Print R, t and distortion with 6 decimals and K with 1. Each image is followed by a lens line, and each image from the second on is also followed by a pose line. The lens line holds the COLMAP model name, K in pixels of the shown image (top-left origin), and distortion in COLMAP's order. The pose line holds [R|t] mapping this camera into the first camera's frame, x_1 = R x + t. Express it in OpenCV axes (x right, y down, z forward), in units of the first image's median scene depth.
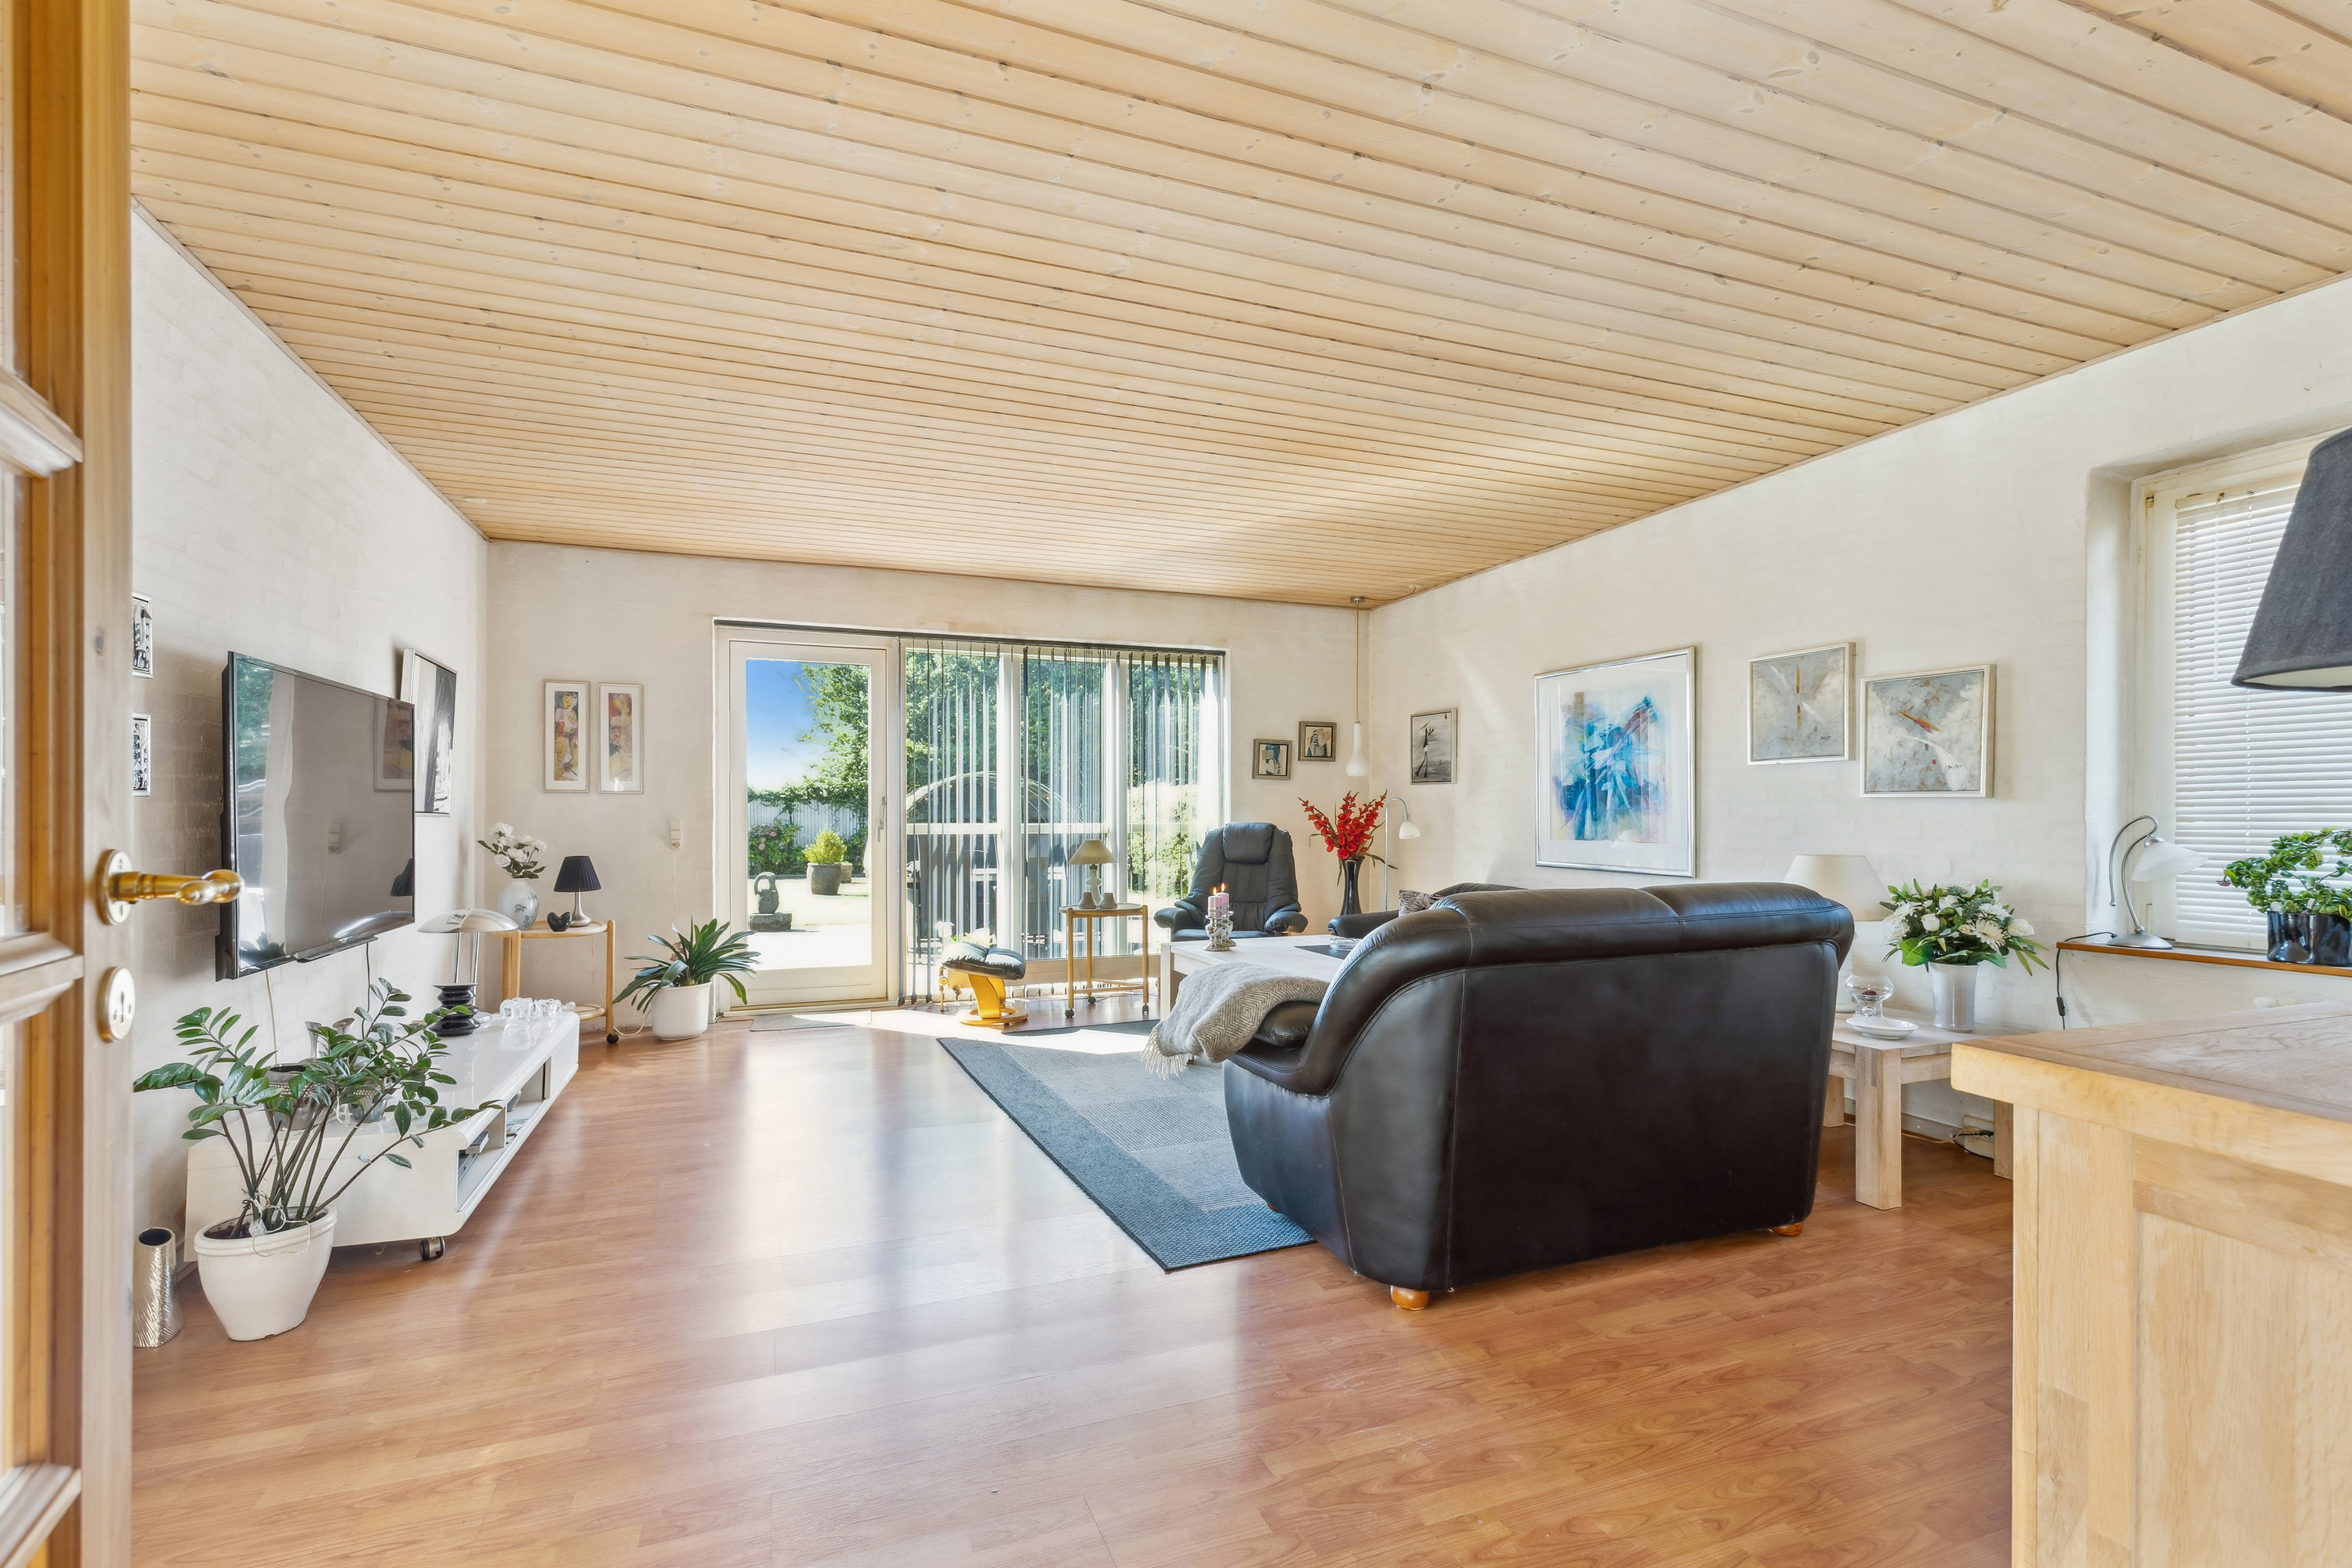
lens RADIAL K [[1067.9, 0, 1164.9], [0, 1067.9, 806.9], [0, 0, 1]] dist [0.003845, 0.000680]
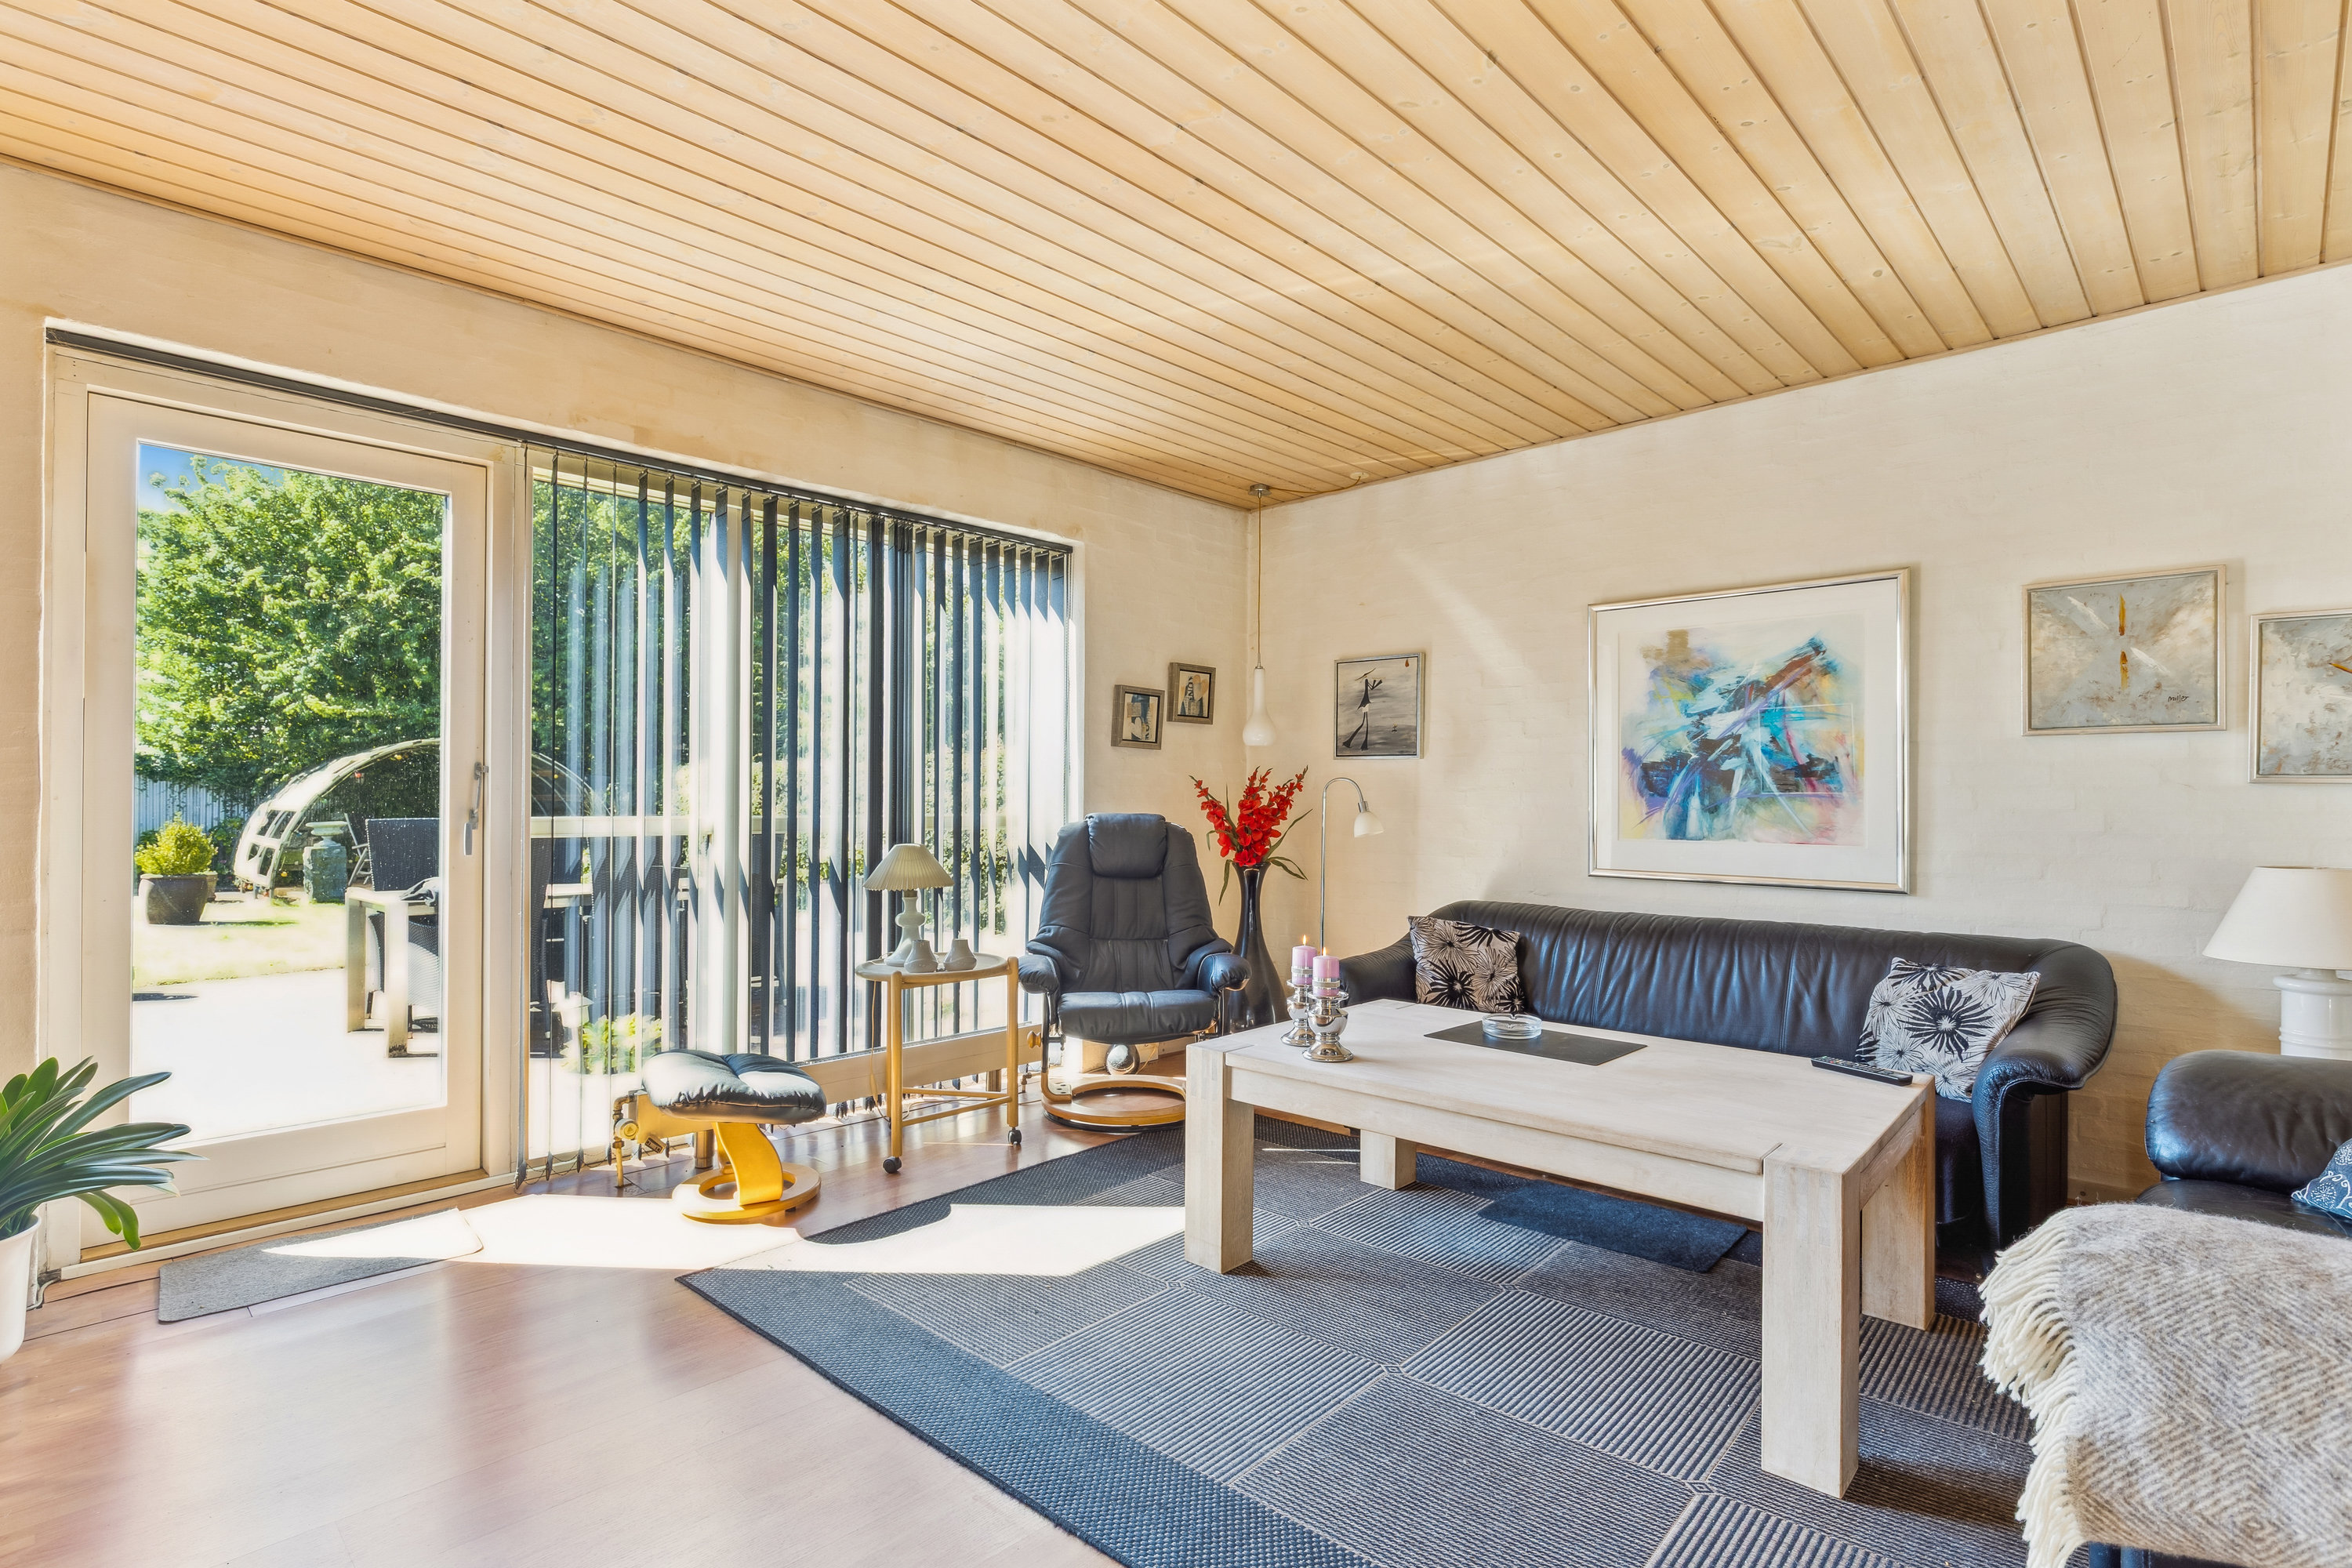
lens RADIAL K [[1149.8, 0, 1180.6], [0, 1149.8, 785.7], [0, 0, 1]] dist [-0.002345, -0.001940]
pose [[0.904810, 0.009370, 0.425713, -0.223278], [-0.007623, 0.999954, -0.005809, 0.002134], [-0.425748, 0.002011, 0.904840, 0.436636]]
